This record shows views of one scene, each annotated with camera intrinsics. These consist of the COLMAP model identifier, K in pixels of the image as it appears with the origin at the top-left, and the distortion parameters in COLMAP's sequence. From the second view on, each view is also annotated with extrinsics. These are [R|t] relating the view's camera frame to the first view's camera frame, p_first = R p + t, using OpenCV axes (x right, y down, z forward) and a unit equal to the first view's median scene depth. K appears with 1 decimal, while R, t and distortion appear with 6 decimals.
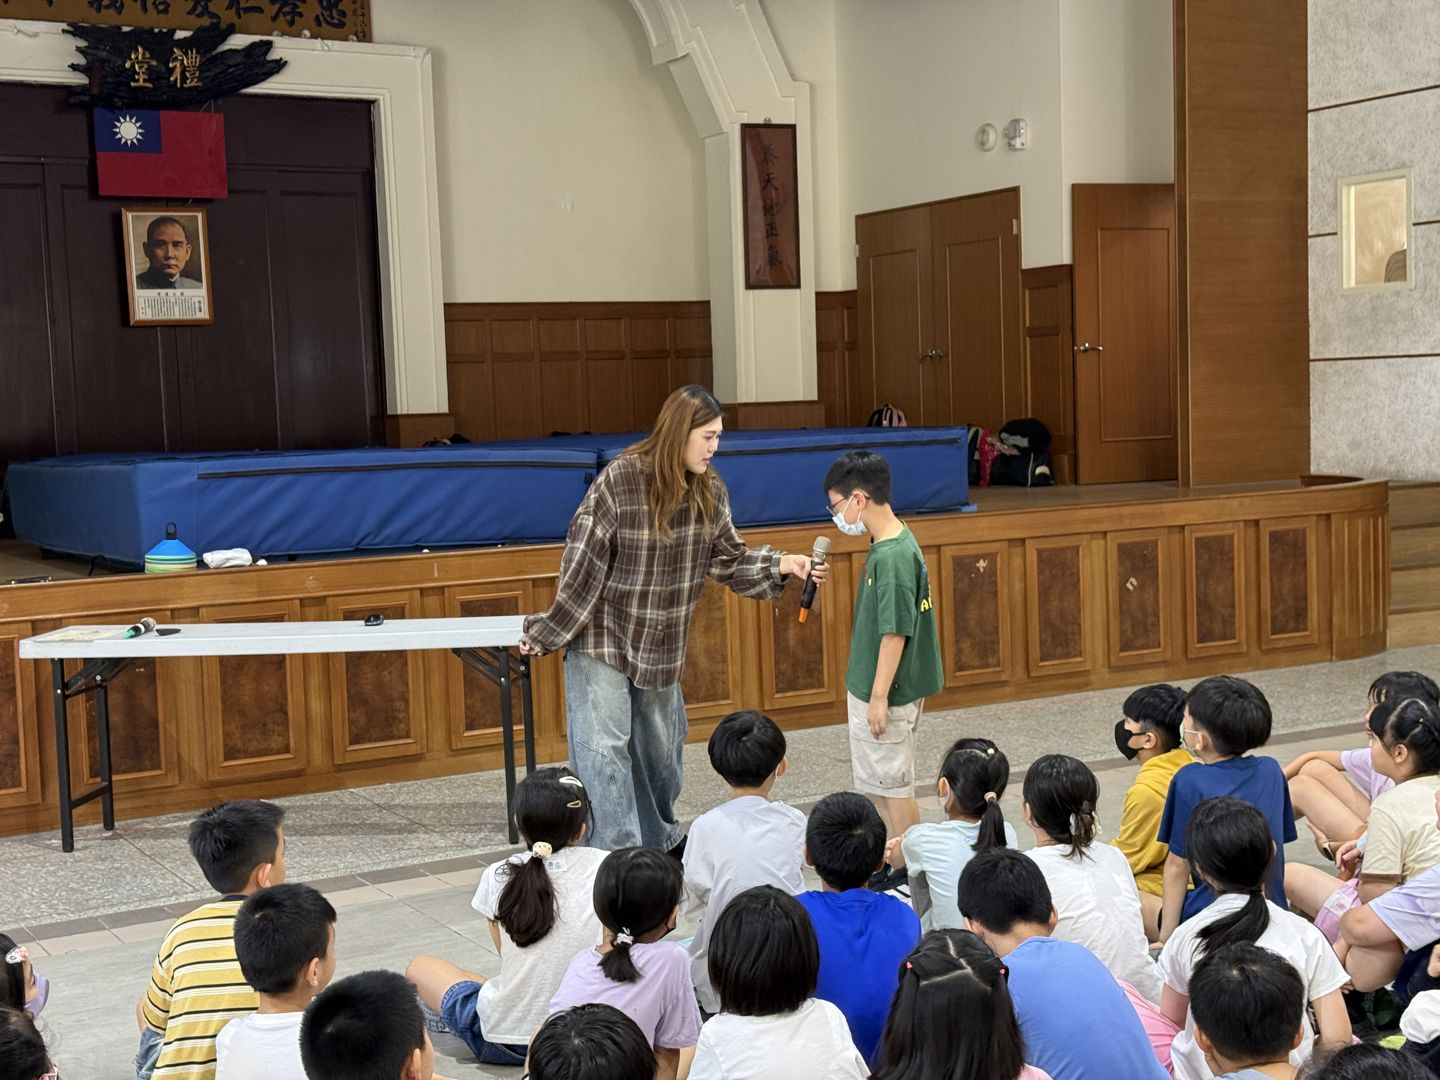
lens RADIAL K [[2030.0, 0, 719.5], [0, 2030.0, 540.1], [0, 0, 1]] dist [0.125355, 0.000000]
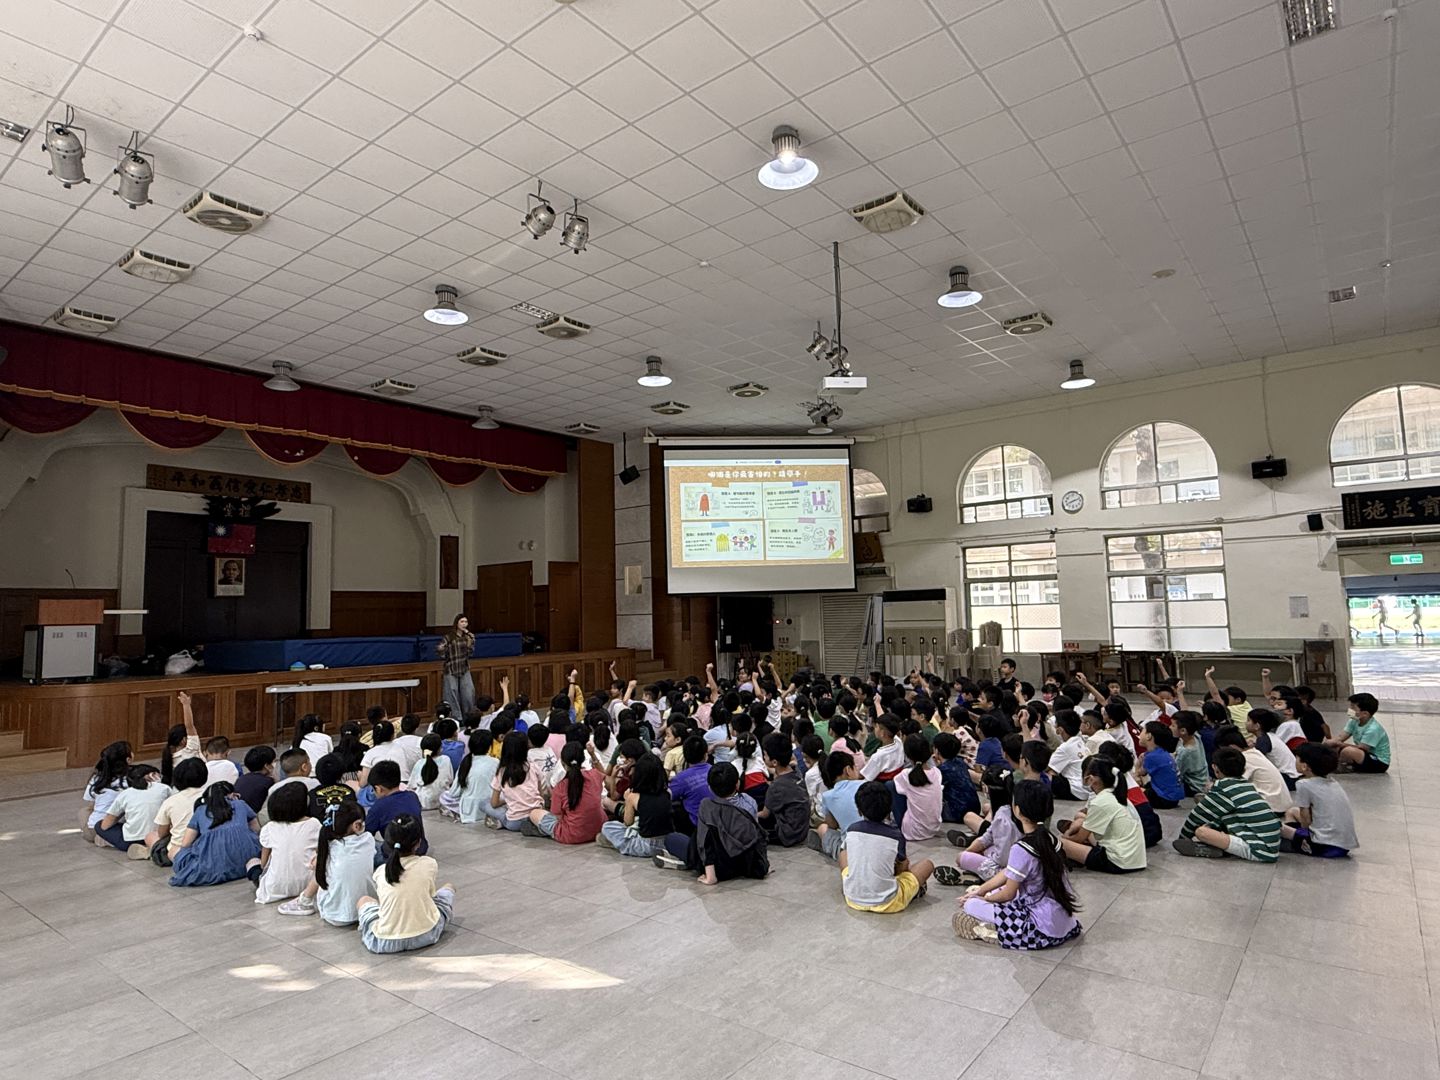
lens RADIAL K [[831.5, 0, 719.0], [0, 831.5, 539.4], [0, 0, 1]] dist [0.000185, -0.000069]
pose [[0.925280, 0.047969, 0.376238, -0.077471], [0.019060, 0.984836, -0.172438, 0.028121], [-0.378805, 0.166725, 0.910335, -0.325645]]
